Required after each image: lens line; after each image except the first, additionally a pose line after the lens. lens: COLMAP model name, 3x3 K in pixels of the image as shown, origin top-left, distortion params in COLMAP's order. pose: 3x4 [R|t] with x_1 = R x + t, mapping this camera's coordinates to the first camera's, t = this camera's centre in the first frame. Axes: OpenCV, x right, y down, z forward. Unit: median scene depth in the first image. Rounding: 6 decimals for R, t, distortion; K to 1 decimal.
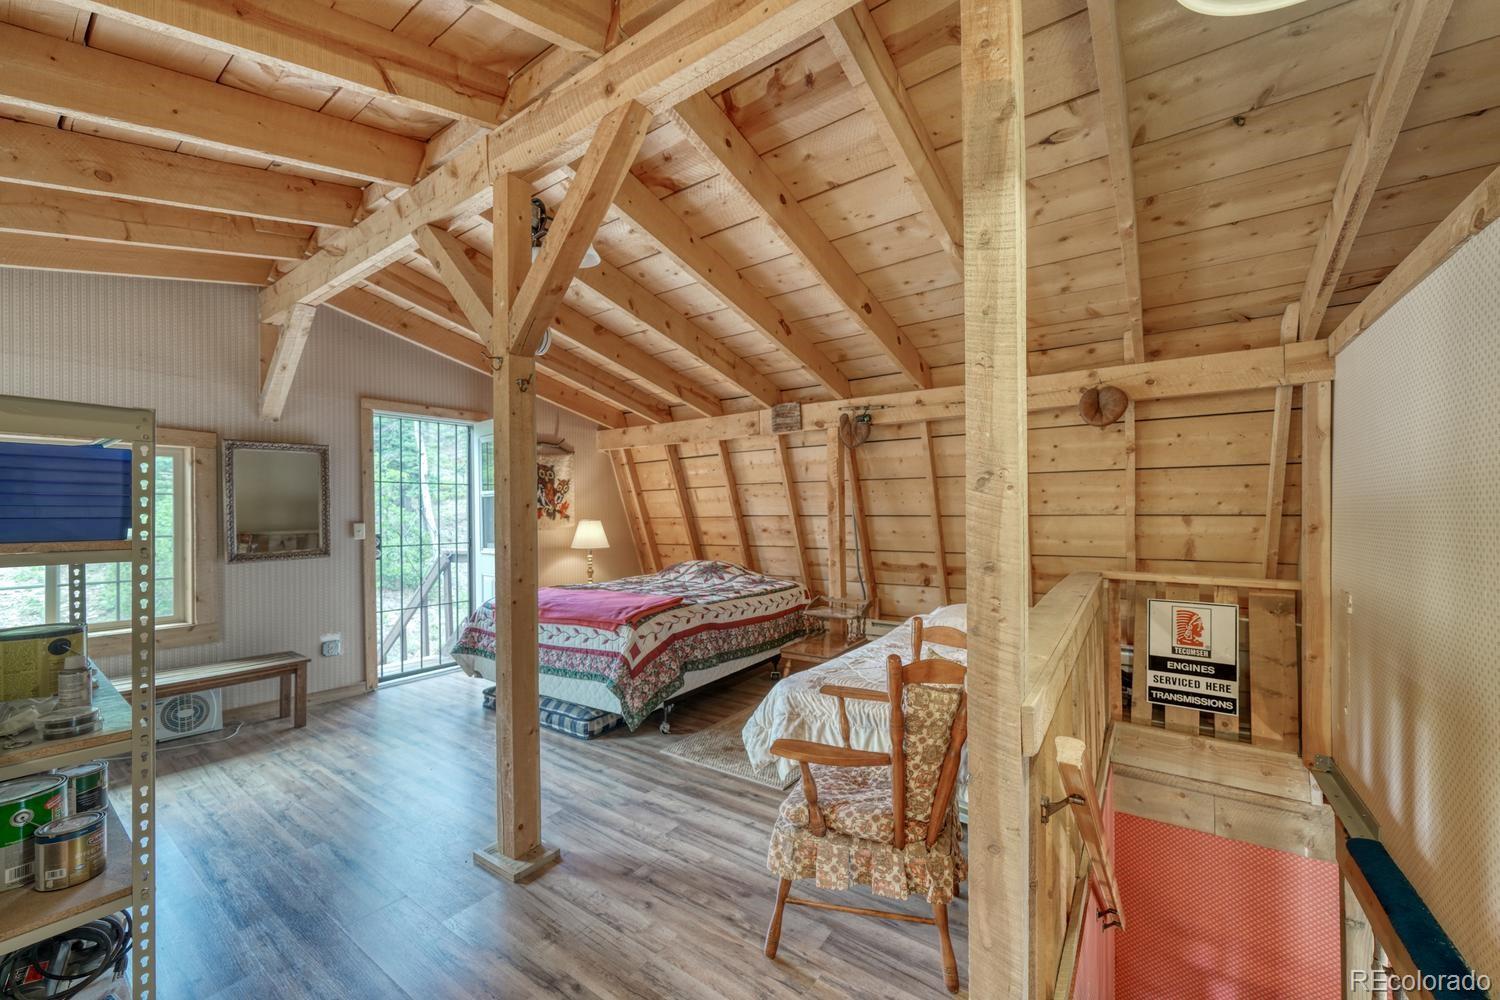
lens RADIAL K [[577.9, 0, 743.0], [0, 577.9, 515.5], [0, 0, 1]] dist [-0.004966, -0.000207]
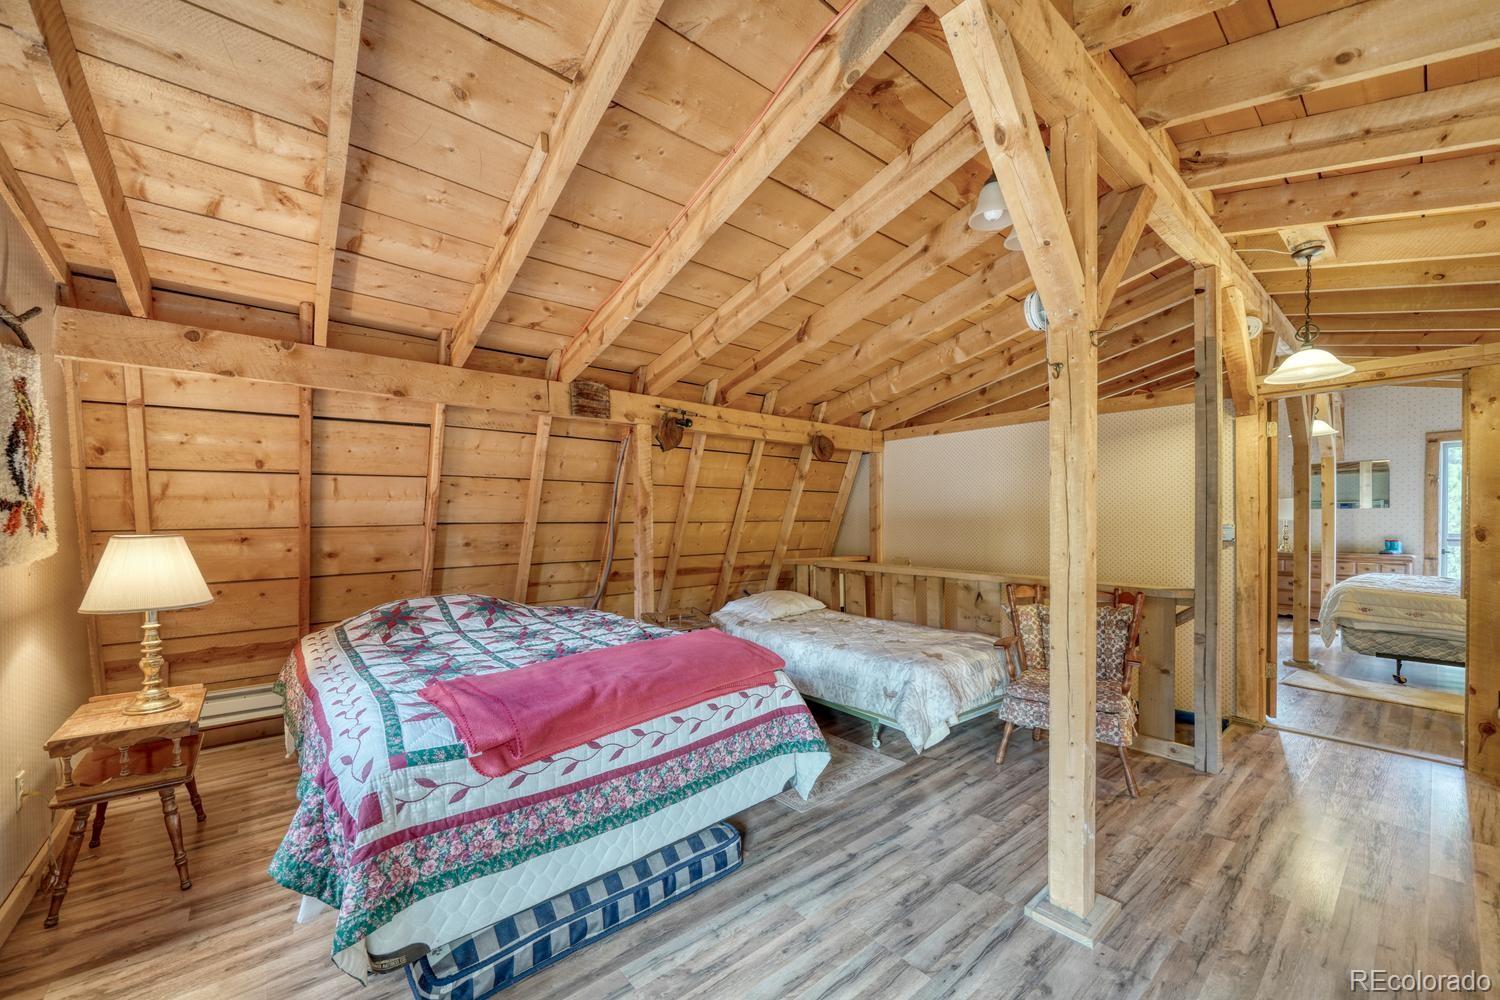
lens RADIAL K [[577.9, 0, 749.2], [0, 577.9, 507.9], [0, 0, 1]] dist [-0.004966, -0.000207]
pose [[0.255226, 0.017247, 0.966727, -0.872917], [0.000938, 0.999836, -0.018086, -0.005414], [-0.966881, 0.005523, 0.255168, 0.786843]]
